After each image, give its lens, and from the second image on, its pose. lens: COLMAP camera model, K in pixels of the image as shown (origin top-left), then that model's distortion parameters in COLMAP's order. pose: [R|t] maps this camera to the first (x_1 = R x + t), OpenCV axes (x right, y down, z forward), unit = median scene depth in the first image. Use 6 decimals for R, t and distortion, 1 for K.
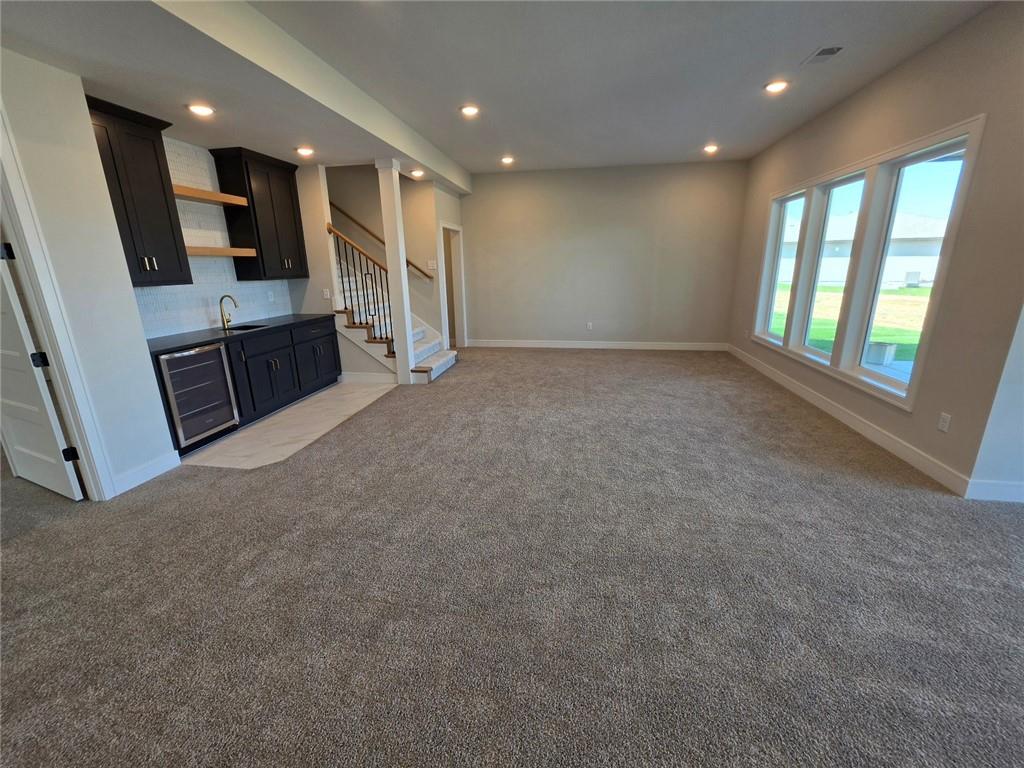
lens RADIAL K [[412.0, 0, 509.8], [0, 412.0, 381.4], [0, 0, 1]] dist [-0.007334, 0.001300]
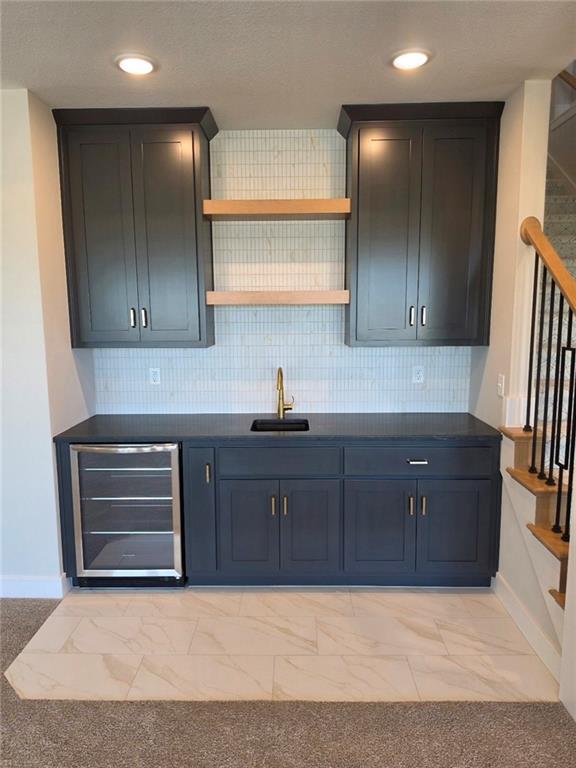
lens RADIAL K [[534.4, 0, 290.1], [0, 534.4, 386.9], [0, 0, 1]] dist [0.048820, -0.052831]
pose [[0.153880, 0.151216, -0.976450, 0.082957], [-0.265234, 0.958273, 0.106603, -0.287463], [0.951826, 0.242584, 0.187566, 0.931961]]
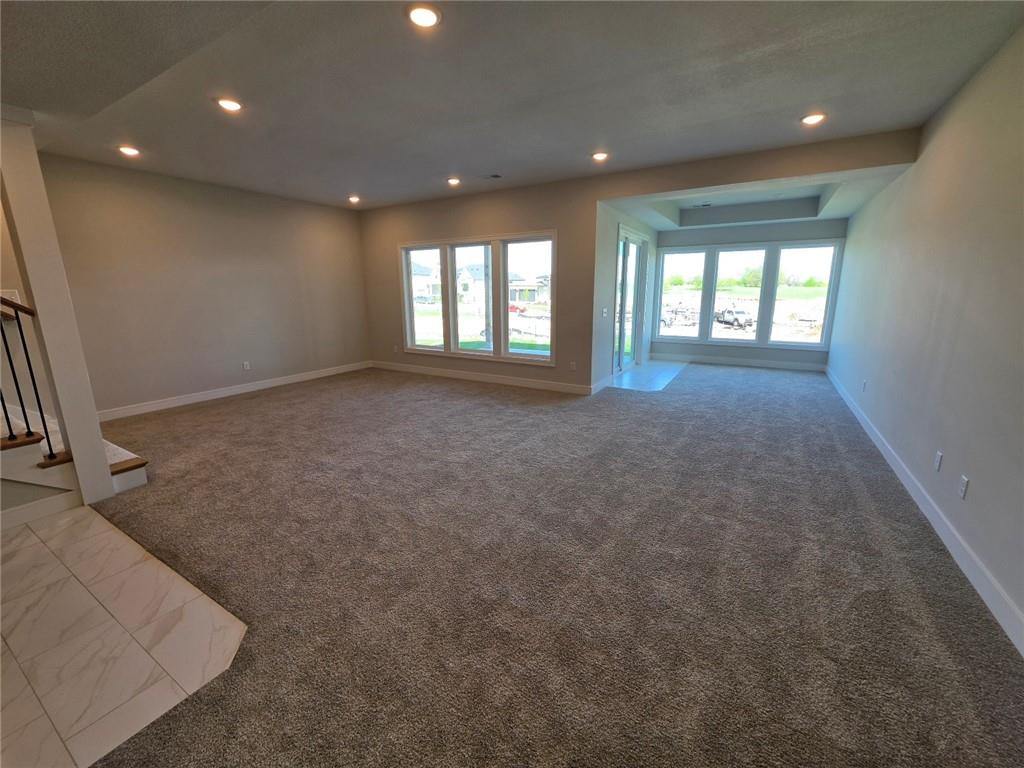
lens RADIAL K [[412.0, 0, 511.6], [0, 412.0, 382.0], [0, 0, 1]] dist [-0.007334, 0.001300]
pose [[0.365710, -0.194087, 0.910267, -0.748985], [0.257099, 0.961028, 0.101618, -0.088466], [-0.894515, 0.196866, 0.401357, 0.306130]]
